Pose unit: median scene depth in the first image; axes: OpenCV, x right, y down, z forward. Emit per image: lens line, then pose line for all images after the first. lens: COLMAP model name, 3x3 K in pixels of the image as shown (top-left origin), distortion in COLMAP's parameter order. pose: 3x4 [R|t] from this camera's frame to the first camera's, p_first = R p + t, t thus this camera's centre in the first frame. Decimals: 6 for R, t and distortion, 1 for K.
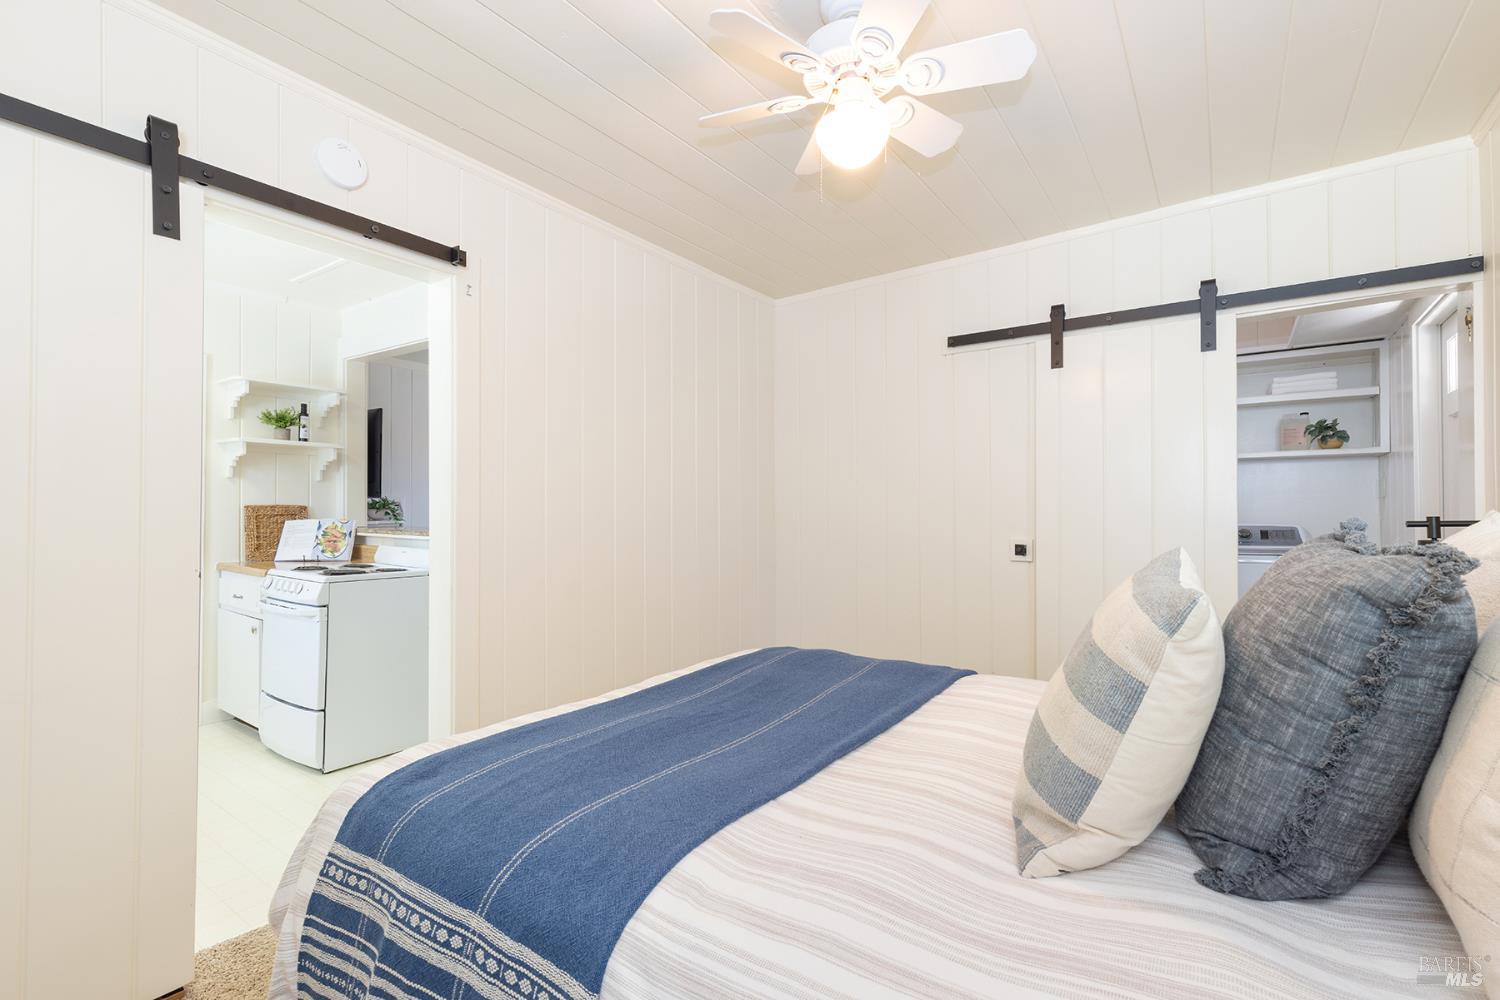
lens RADIAL K [[667.9, 0, 763.0], [0, 667.9, 502.0], [0, 0, 1]] dist [0.003988, -0.001224]
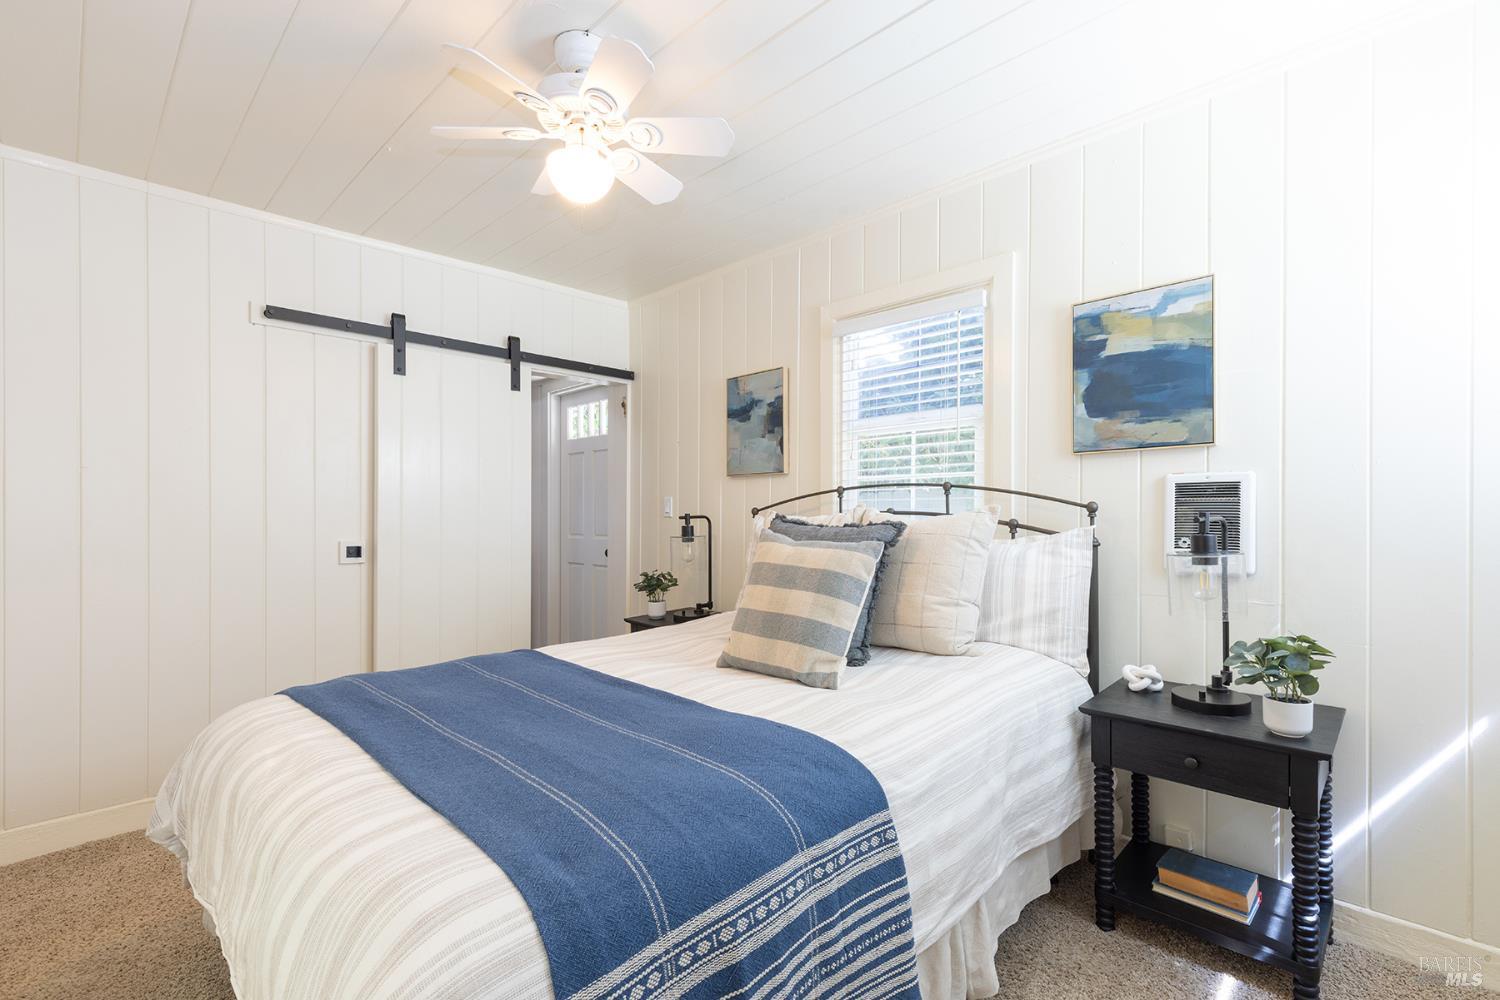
lens RADIAL K [[667.9, 0, 750.5], [0, 667.9, 509.6], [0, 0, 1]] dist [0.003988, -0.001224]
pose [[0.172424, 0.006343, 0.985002, -0.388611], [-0.010266, 0.999937, -0.004642, 0.007609], [-0.984969, -0.009312, 0.172478, 0.218621]]
